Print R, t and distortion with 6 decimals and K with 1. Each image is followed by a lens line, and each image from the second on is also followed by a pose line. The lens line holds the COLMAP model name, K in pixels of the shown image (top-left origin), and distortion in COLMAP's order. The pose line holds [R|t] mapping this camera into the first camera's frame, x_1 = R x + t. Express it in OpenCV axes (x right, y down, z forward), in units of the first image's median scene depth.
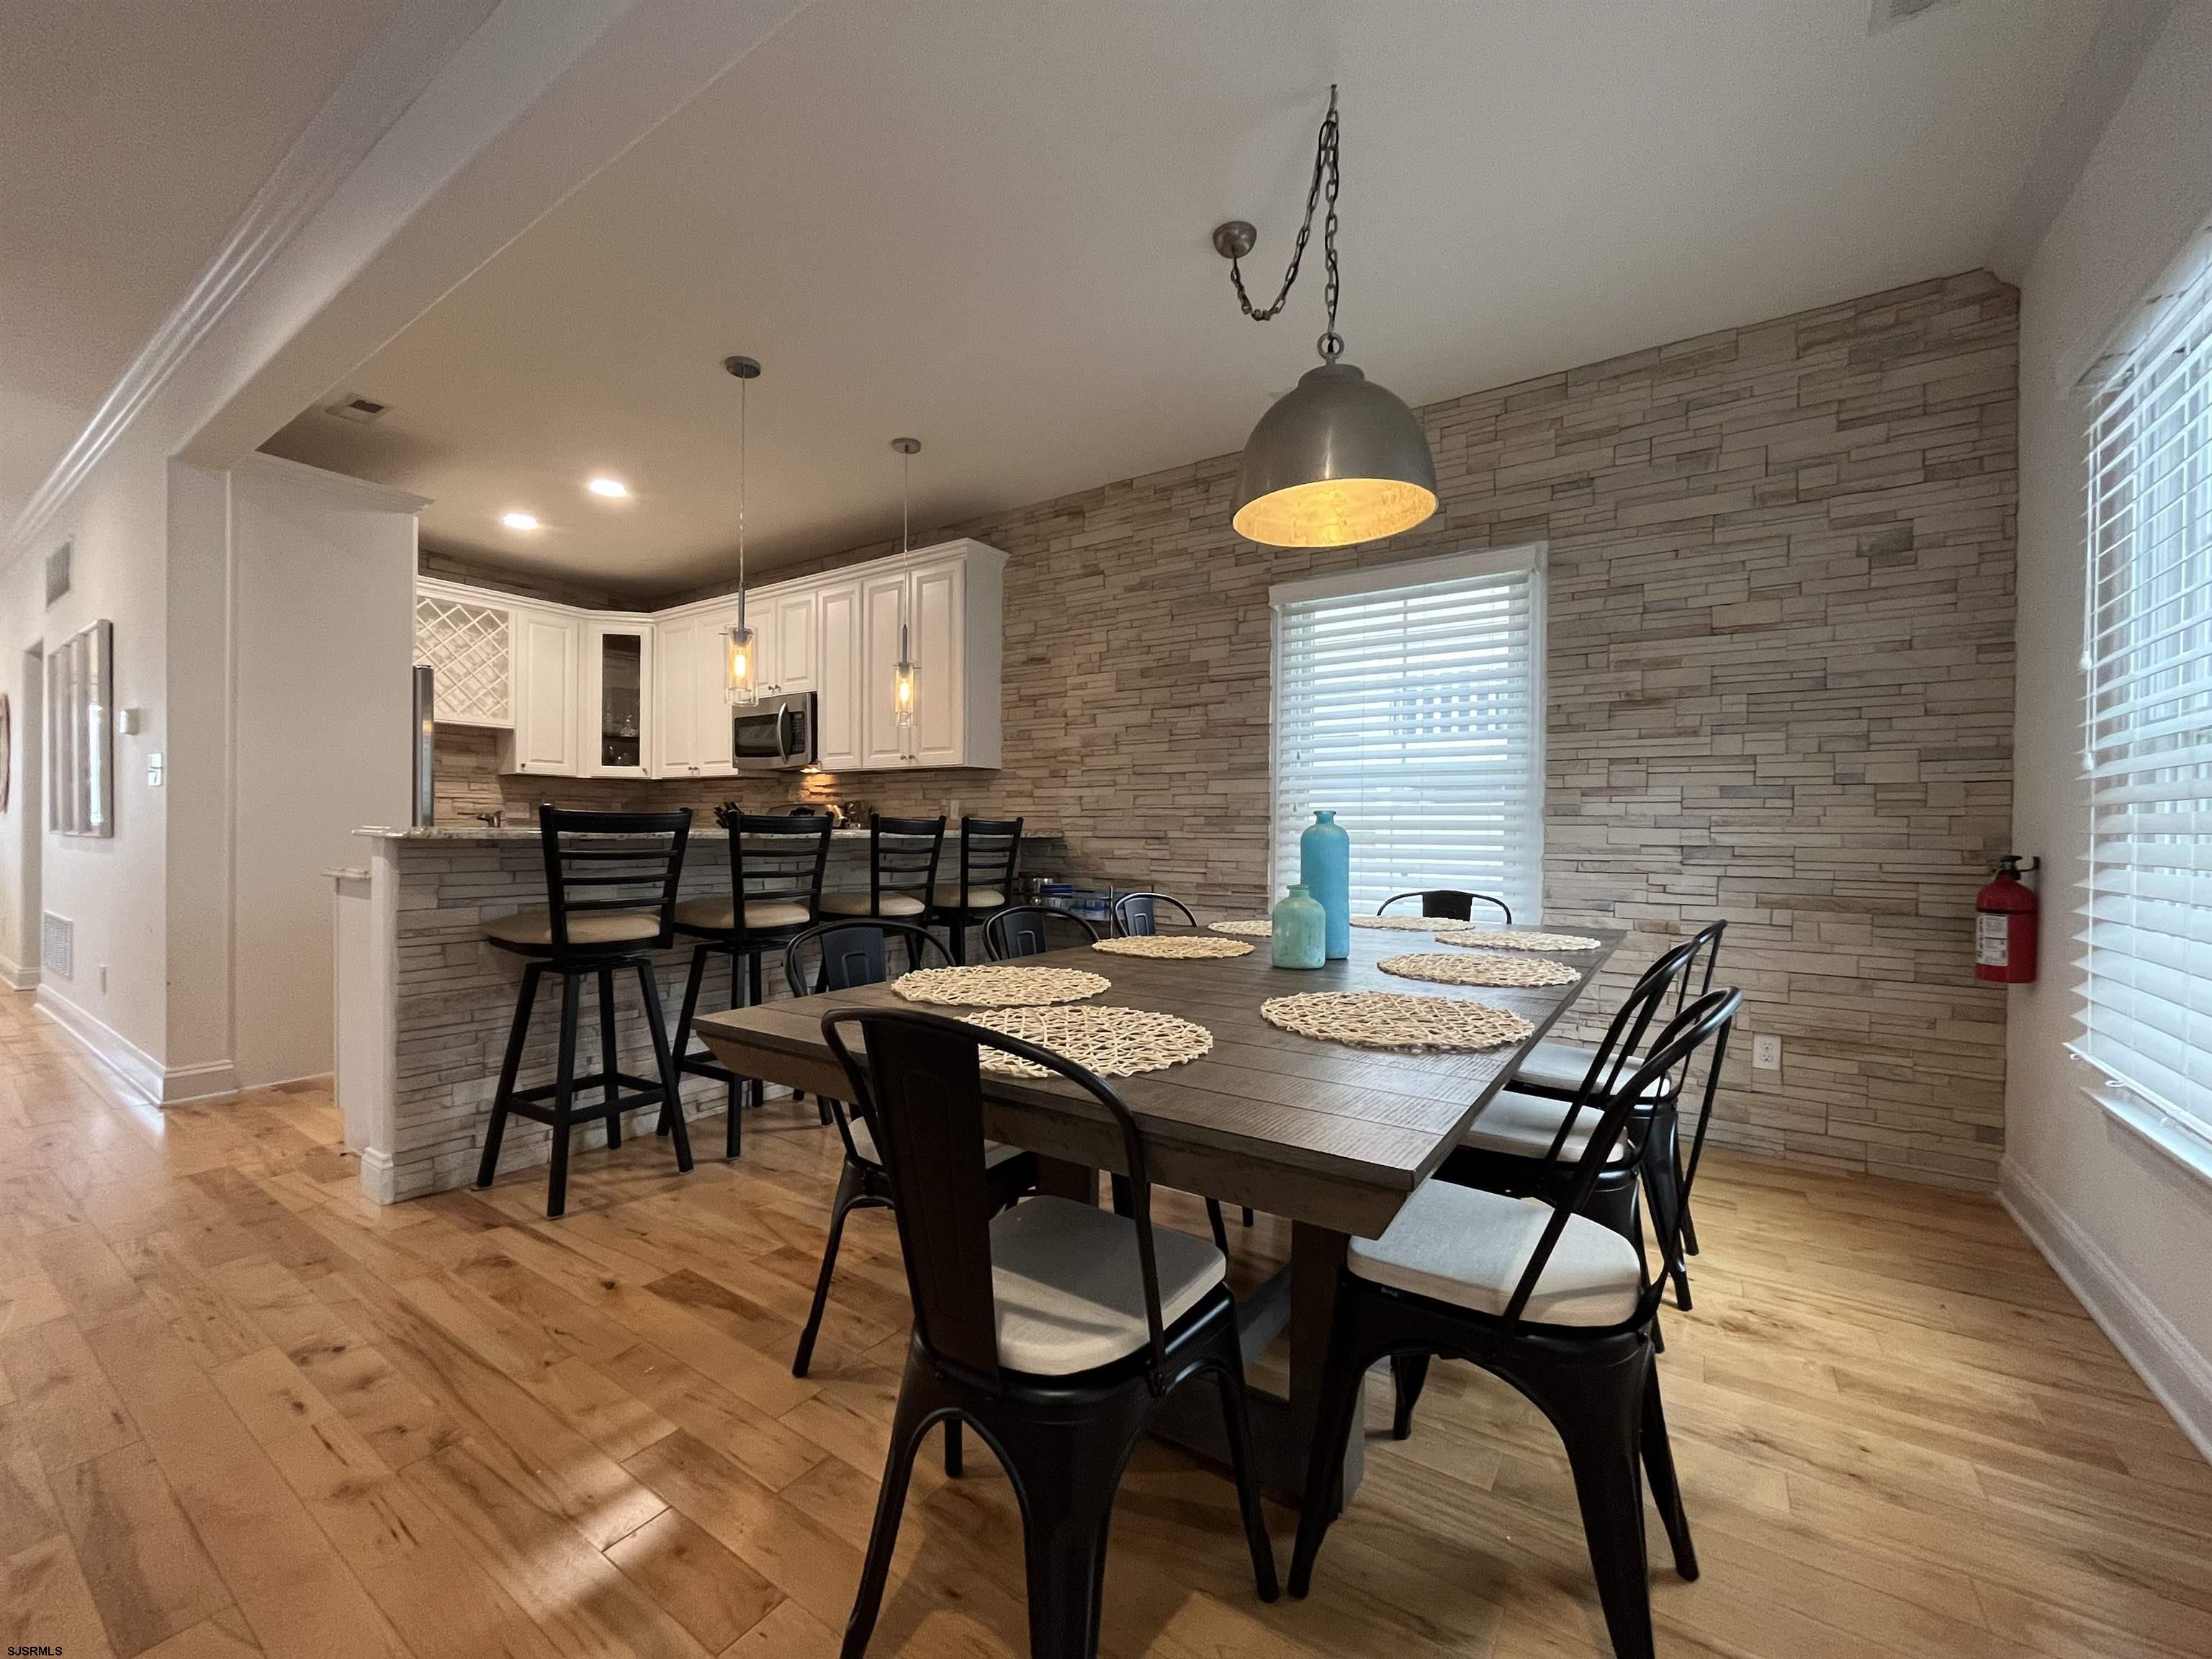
lens RADIAL K [[894.5, 0, 1102.7], [0, 894.5, 833.4], [0, 0, 1]] dist [-0.001331, 0.001277]
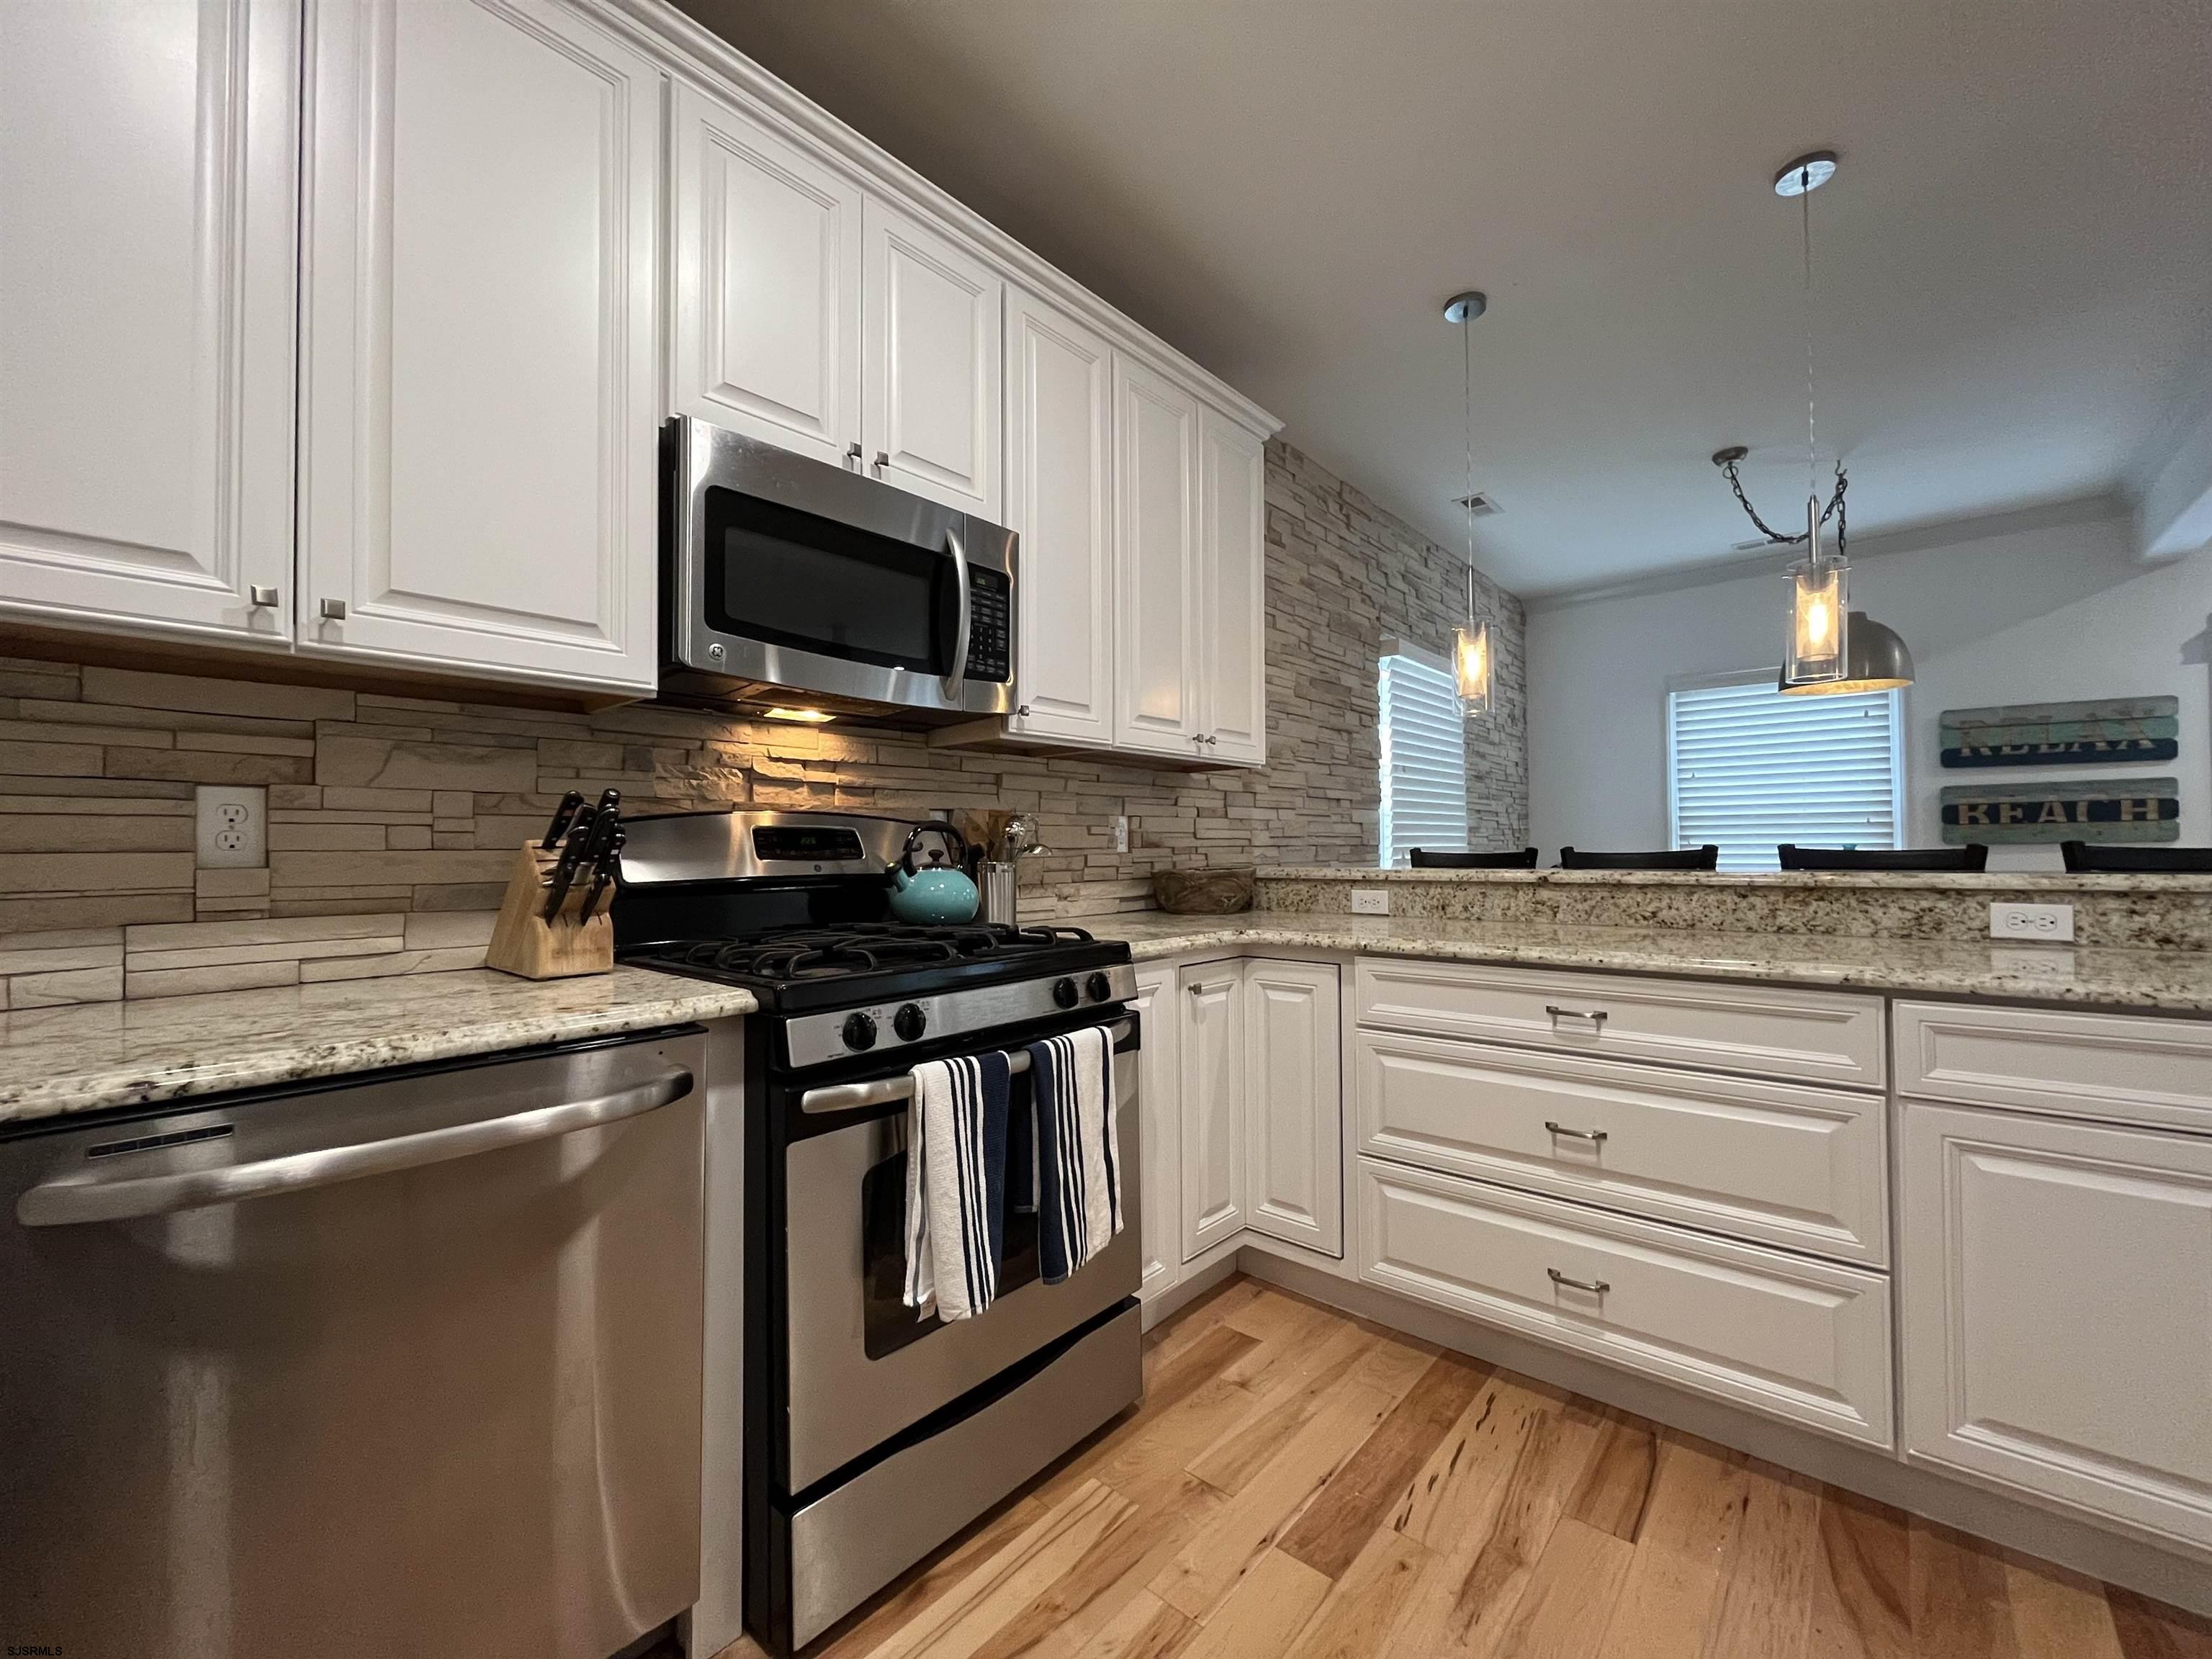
lens RADIAL K [[894.5, 0, 1108.2], [0, 894.5, 828.9], [0, 0, 1]] dist [-0.001331, 0.001277]
pose [[0.121754, 0.012600, 0.992480, -0.891152], [0.012922, 0.999815, -0.014279, -0.026723], [-0.992476, 0.014563, 0.121569, 1.144109]]
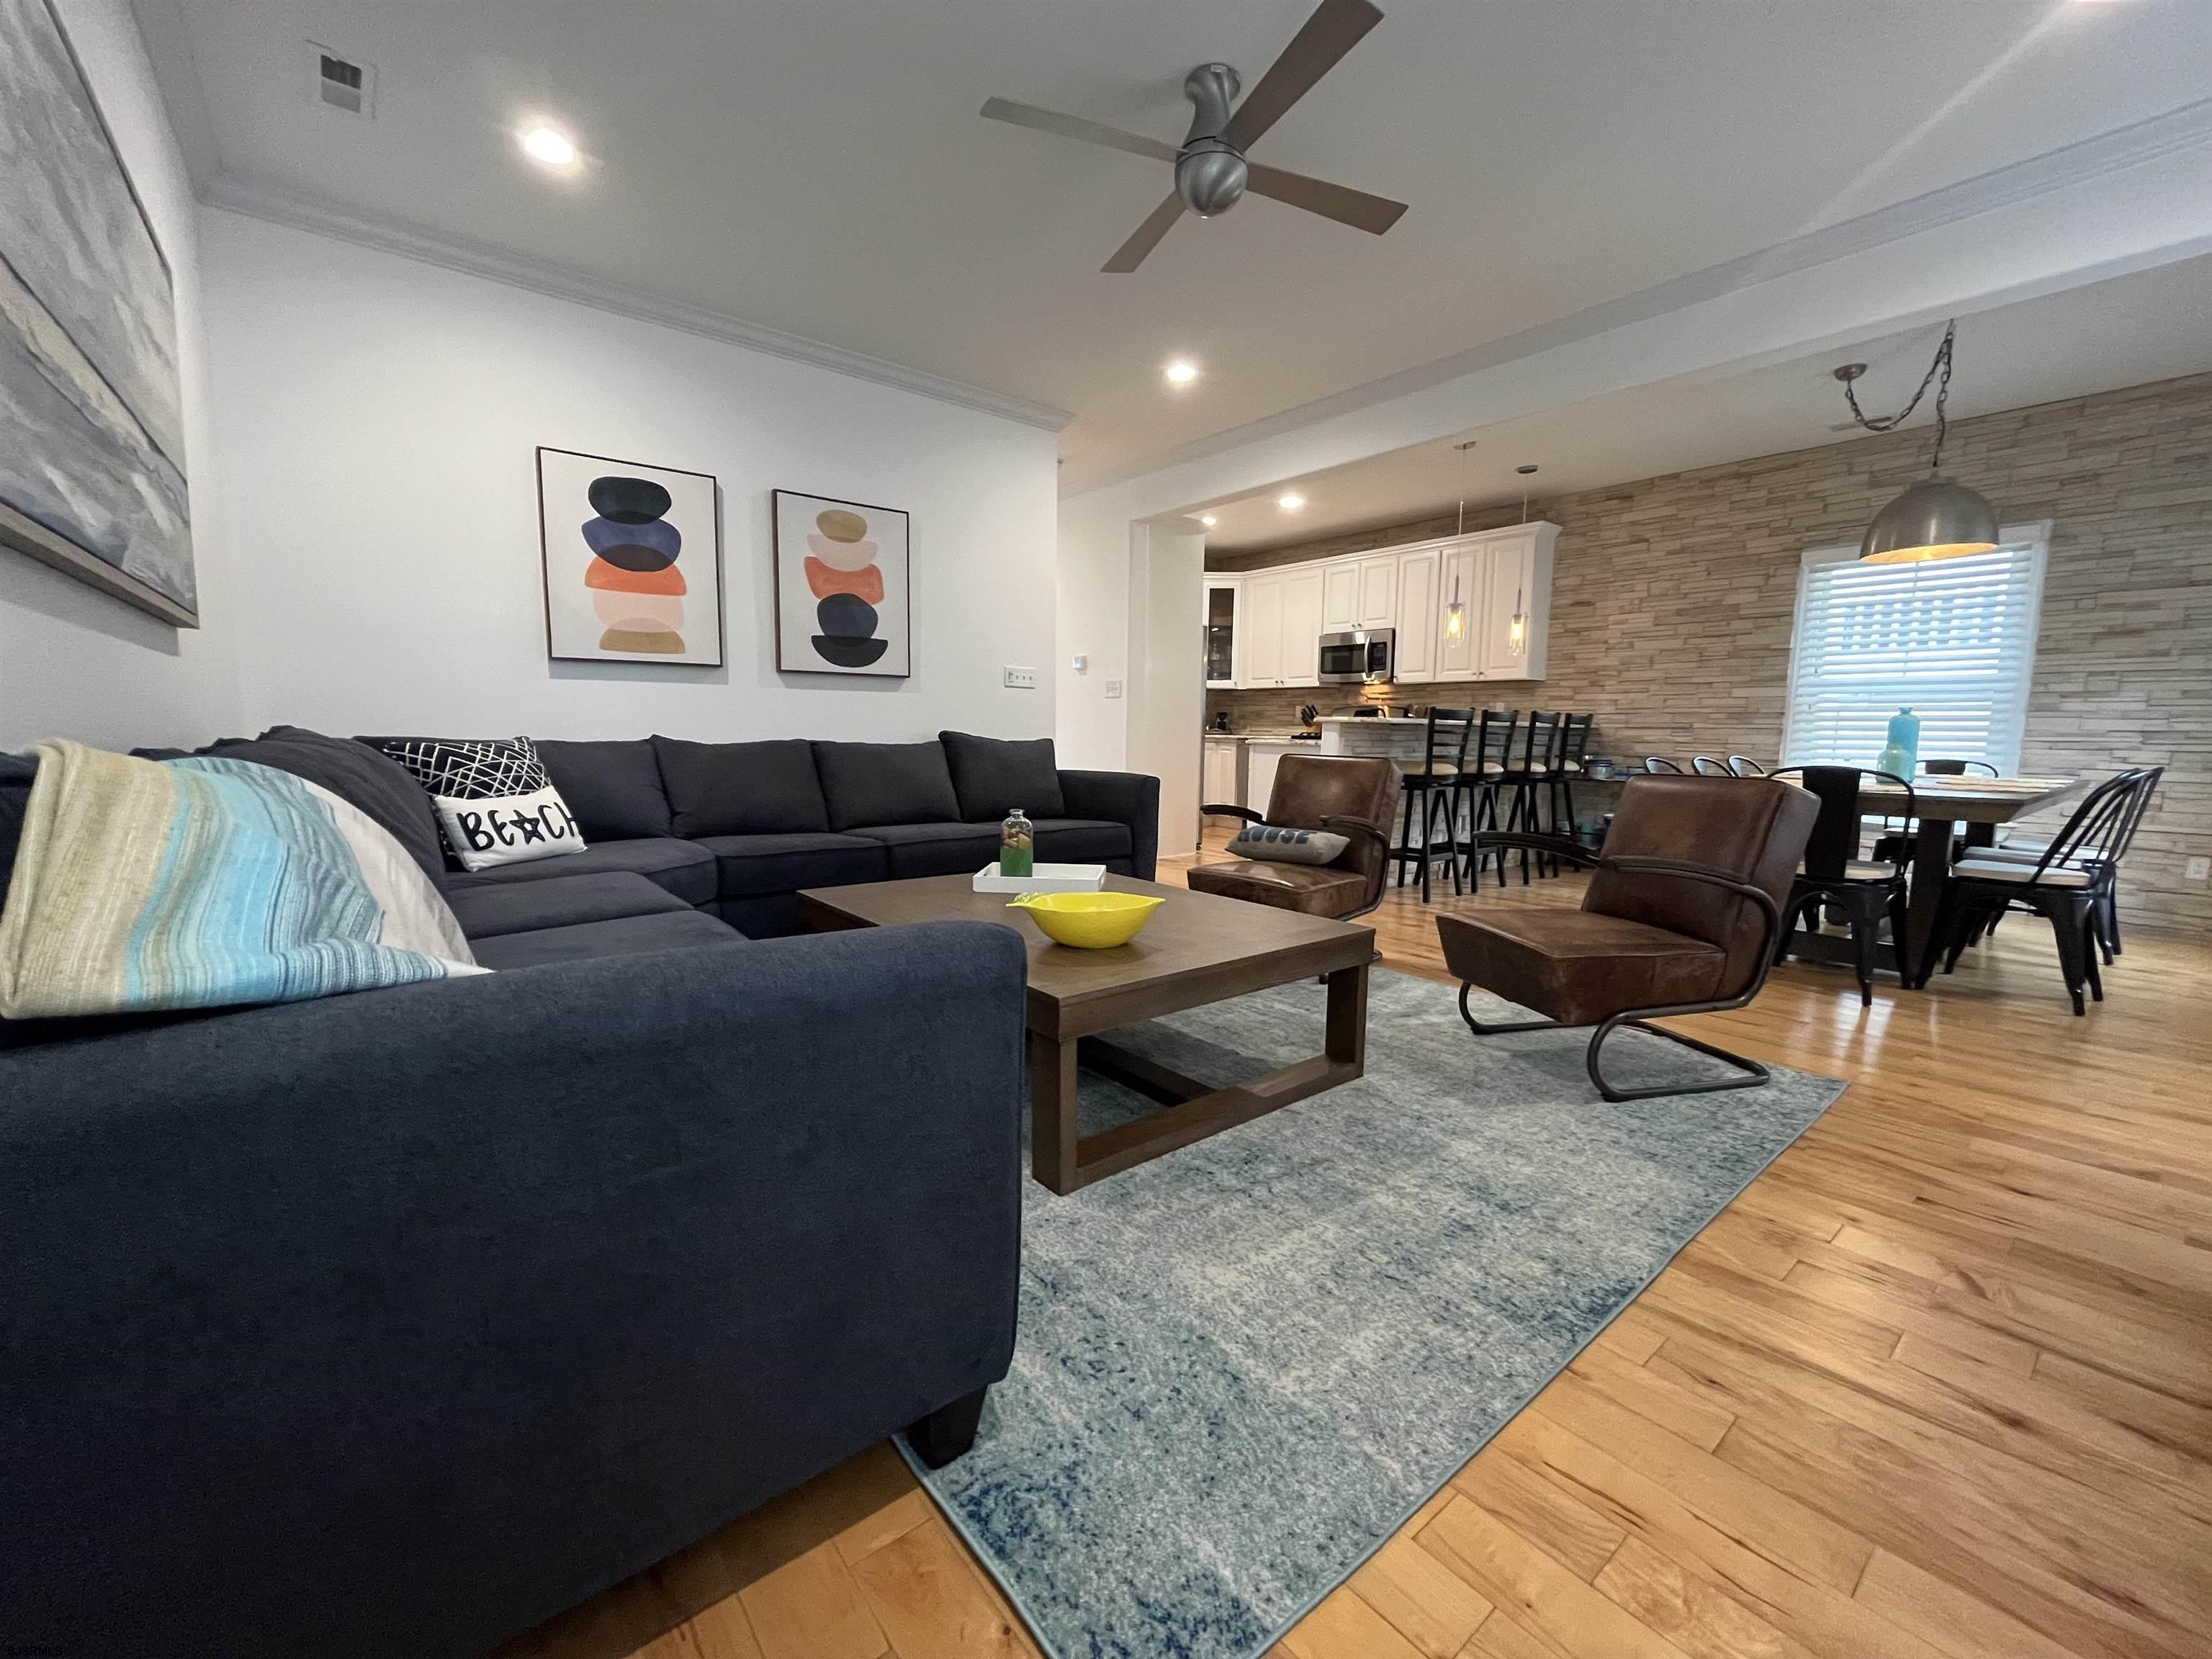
lens RADIAL K [[894.5, 0, 1105.0], [0, 894.5, 833.8], [0, 0, 1]] dist [-0.001331, 0.001277]
pose [[0.956327, 0.036865, -0.289964, -0.426475], [-0.004667, 0.993814, 0.110958, 0.020004], [0.292261, -0.104759, 0.950584, -0.705931]]
